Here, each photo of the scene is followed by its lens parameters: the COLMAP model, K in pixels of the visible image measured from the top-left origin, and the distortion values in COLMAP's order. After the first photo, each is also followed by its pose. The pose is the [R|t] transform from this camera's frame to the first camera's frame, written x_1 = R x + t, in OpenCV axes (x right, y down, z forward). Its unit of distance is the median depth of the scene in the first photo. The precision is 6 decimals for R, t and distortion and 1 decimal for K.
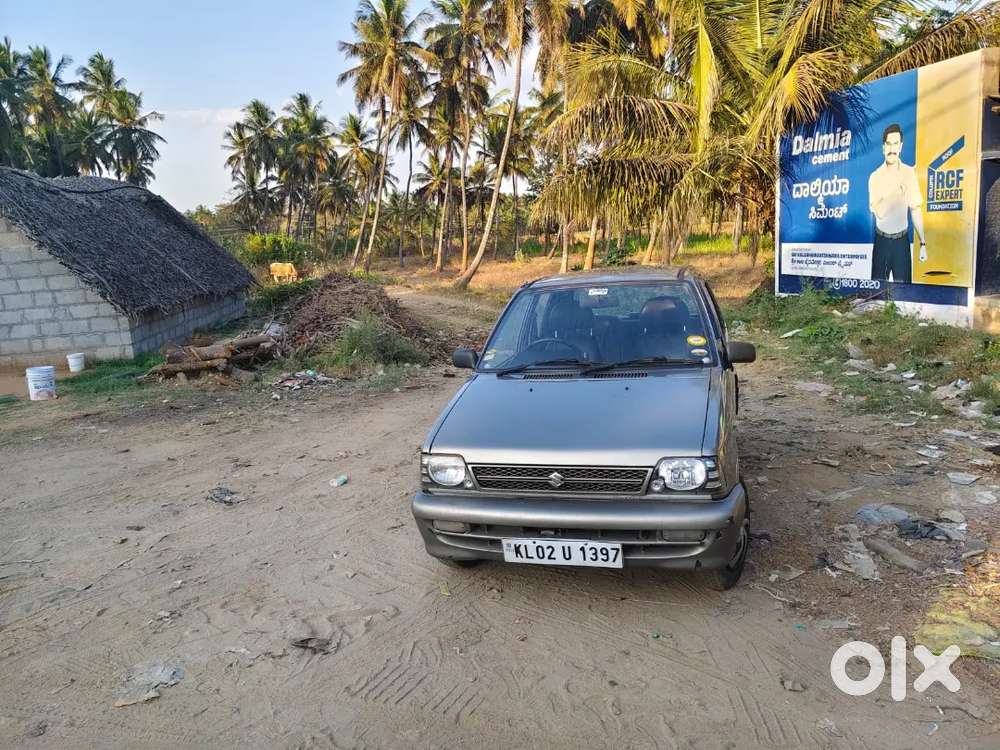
lens RADIAL K [[740.4, 0, 486.4], [0, 740.4, 371.6], [0, 0, 1]] dist [0.083467, -0.138521]
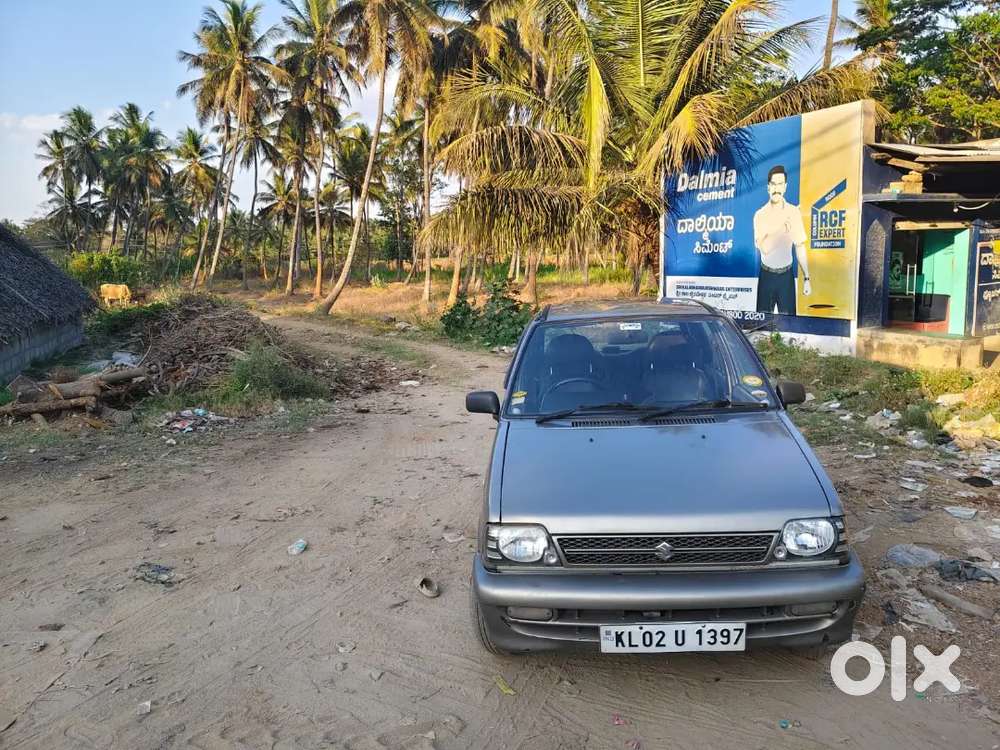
lens RADIAL K [[747.3, 0, 500.0], [0, 747.3, 375.0], [0, 0, 1]] dist [0.052847, -0.095985]
pose [[0.976443, -0.008037, 0.215627, -0.071761], [0.014770, 0.999452, -0.029632, -0.008369], [-0.215270, 0.032119, 0.976026, 0.053260]]
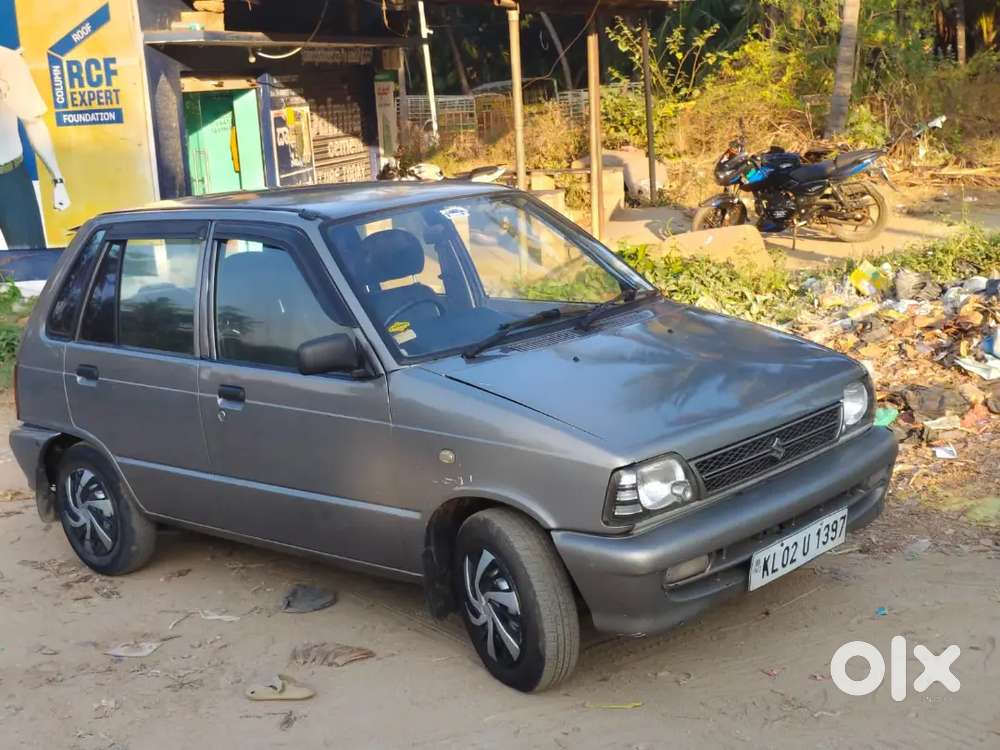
lens RADIAL K [[1504.2, 0, 500.0], [0, 1504.2, 375.0], [0, 0, 1]] dist [0.113830, -0.177893]
pose [[0.448789, -0.137714, 0.882963, -0.335322], [0.196579, 0.979066, 0.052787, -0.012816], [-0.871748, 0.149881, 0.466466, 0.146813]]
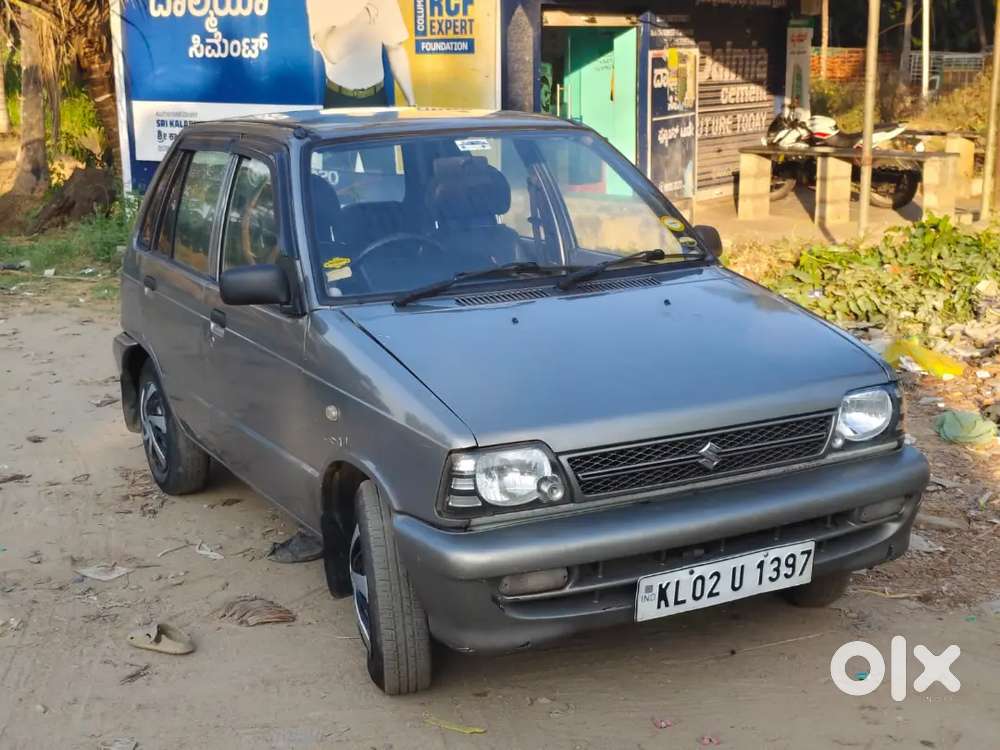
lens RADIAL K [[1504.2, 0, 500.0], [0, 1504.2, 375.0], [0, 0, 1]] dist [0.113830, -0.177893]
pose [[0.721579, -0.091725, 0.686229, -0.214044], [0.092857, 0.995051, 0.035365, 0.007552], [-0.686077, 0.038203, 0.726525, 0.071143]]
